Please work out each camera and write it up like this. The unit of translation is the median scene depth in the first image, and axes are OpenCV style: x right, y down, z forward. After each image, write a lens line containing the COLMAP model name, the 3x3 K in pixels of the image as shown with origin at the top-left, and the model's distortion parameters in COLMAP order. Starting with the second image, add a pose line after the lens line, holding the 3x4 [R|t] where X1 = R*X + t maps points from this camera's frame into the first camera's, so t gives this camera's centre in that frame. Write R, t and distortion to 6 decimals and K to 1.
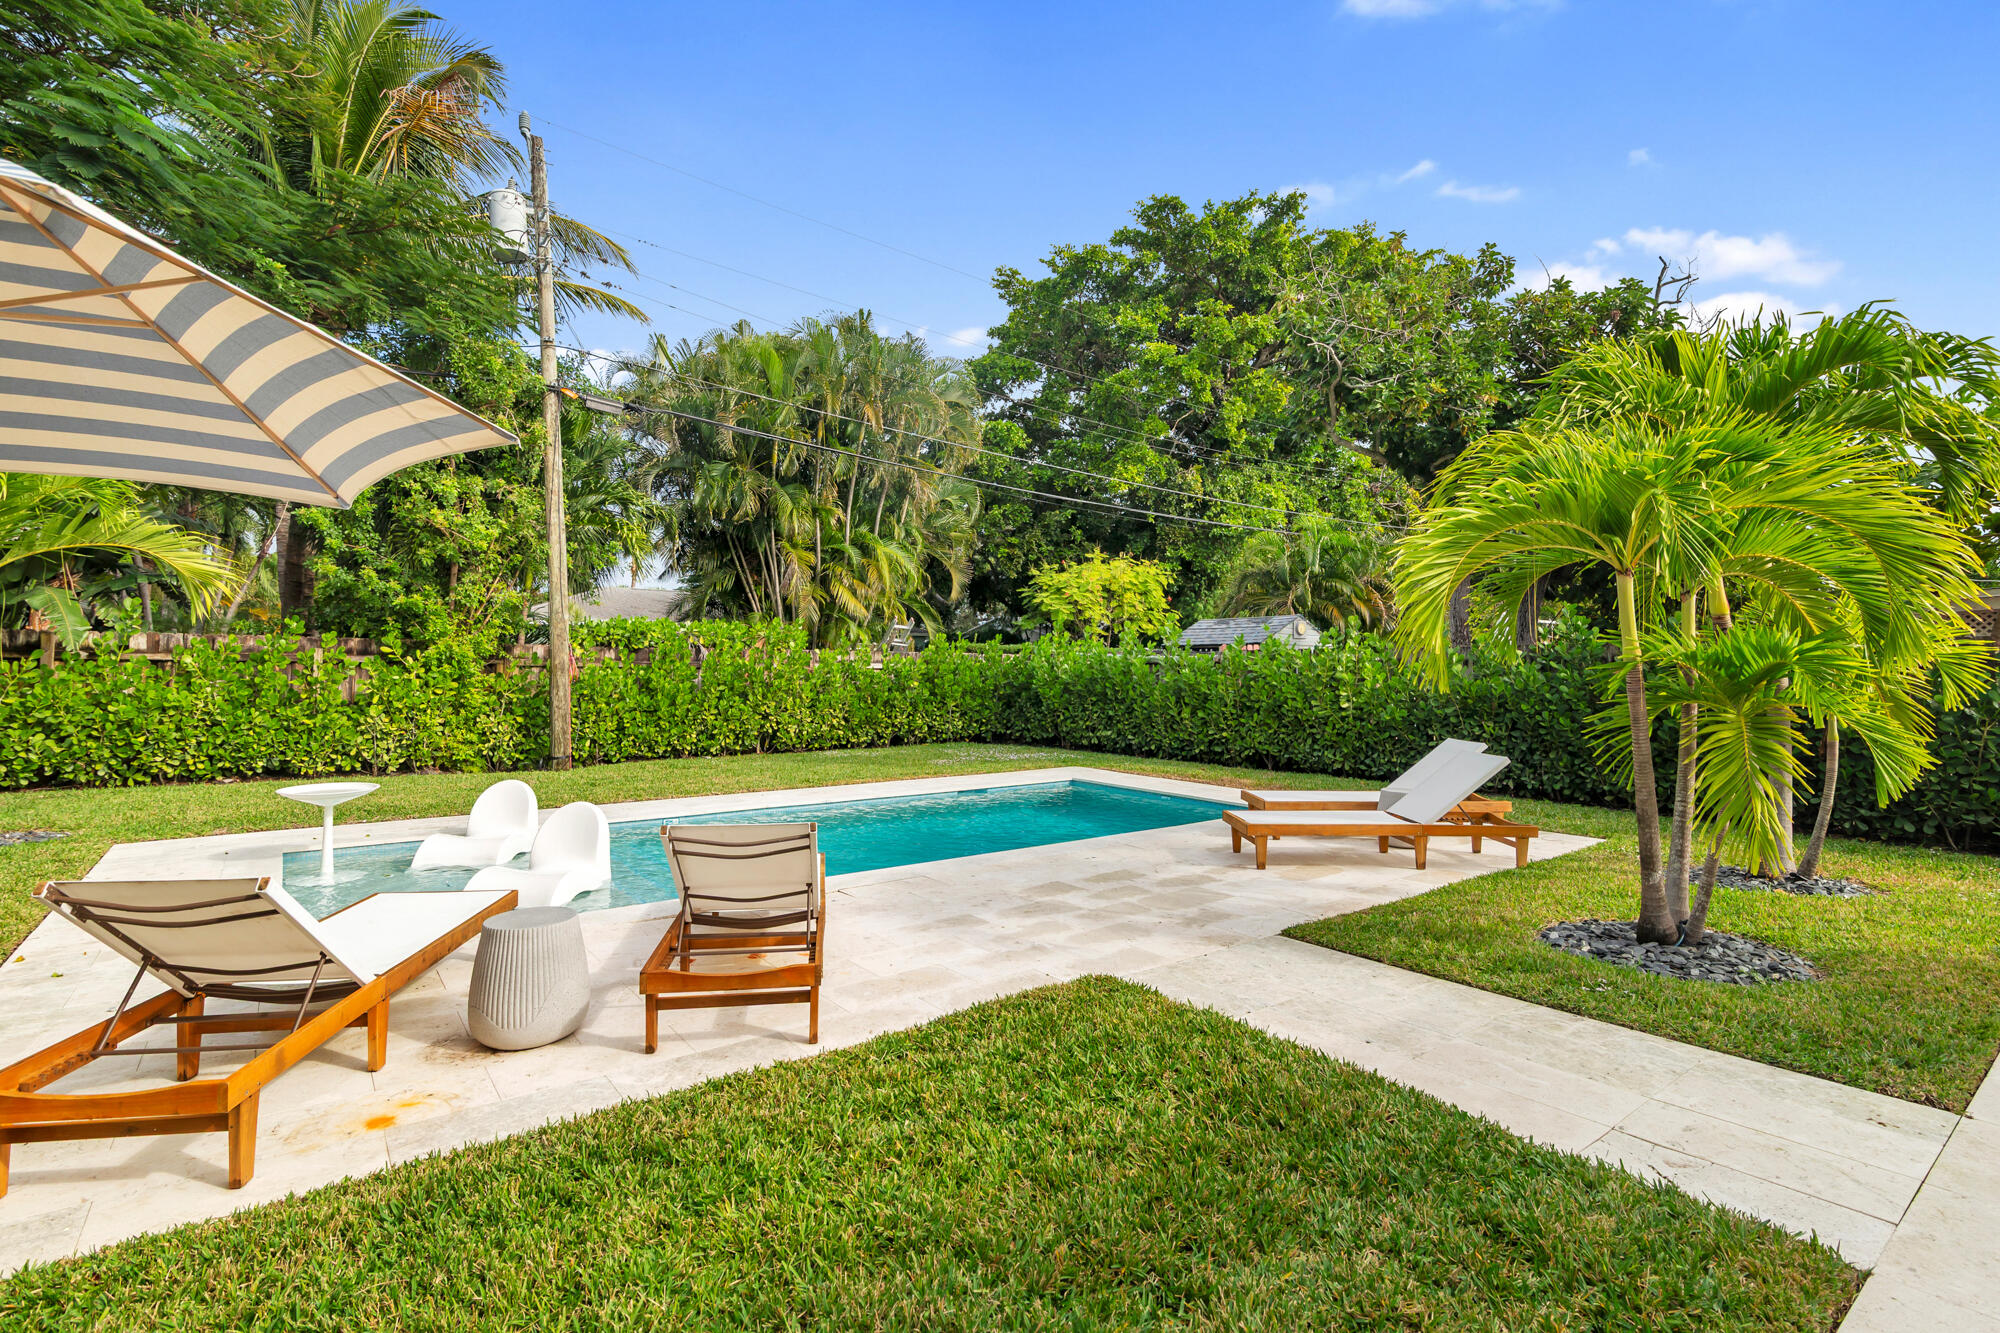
lens RADIAL K [[911.8, 0, 1000.6], [0, 911.8, 653.5], [0, 0, 1]] dist [-0.001096, 0.000008]
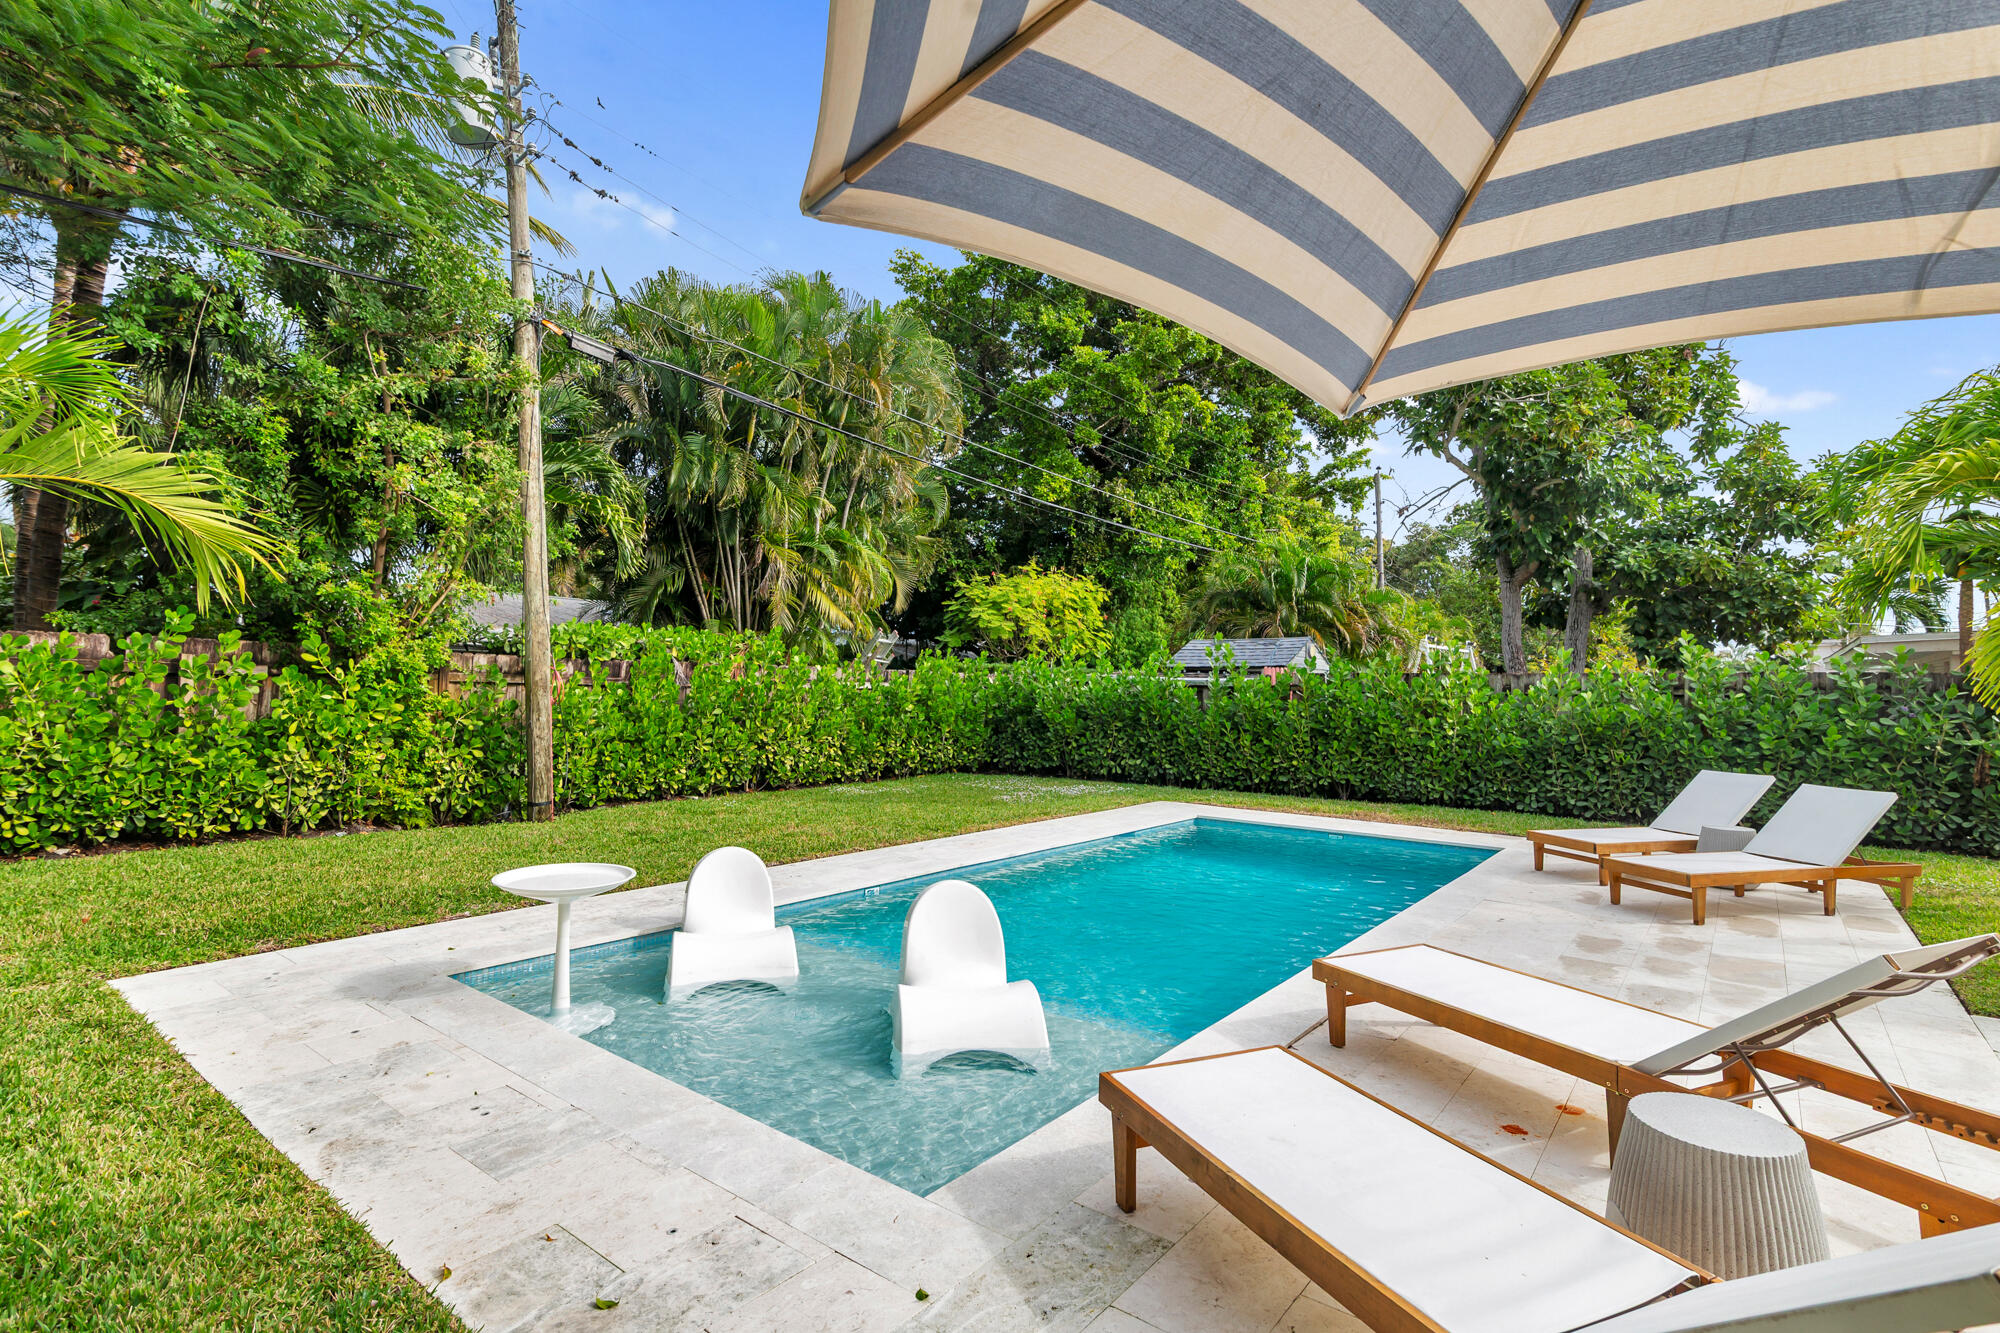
lens RADIAL K [[943.3, 0, 1000.0], [0, 943.3, 666.5], [0, 0, 1]] dist [-0.003473, -0.000474]
pose [[0.968348, 0.014990, 0.249154, -0.285651], [-0.013469, 0.999879, -0.007807, 0.000888], [-0.249240, 0.004204, 0.968433, 0.133245]]
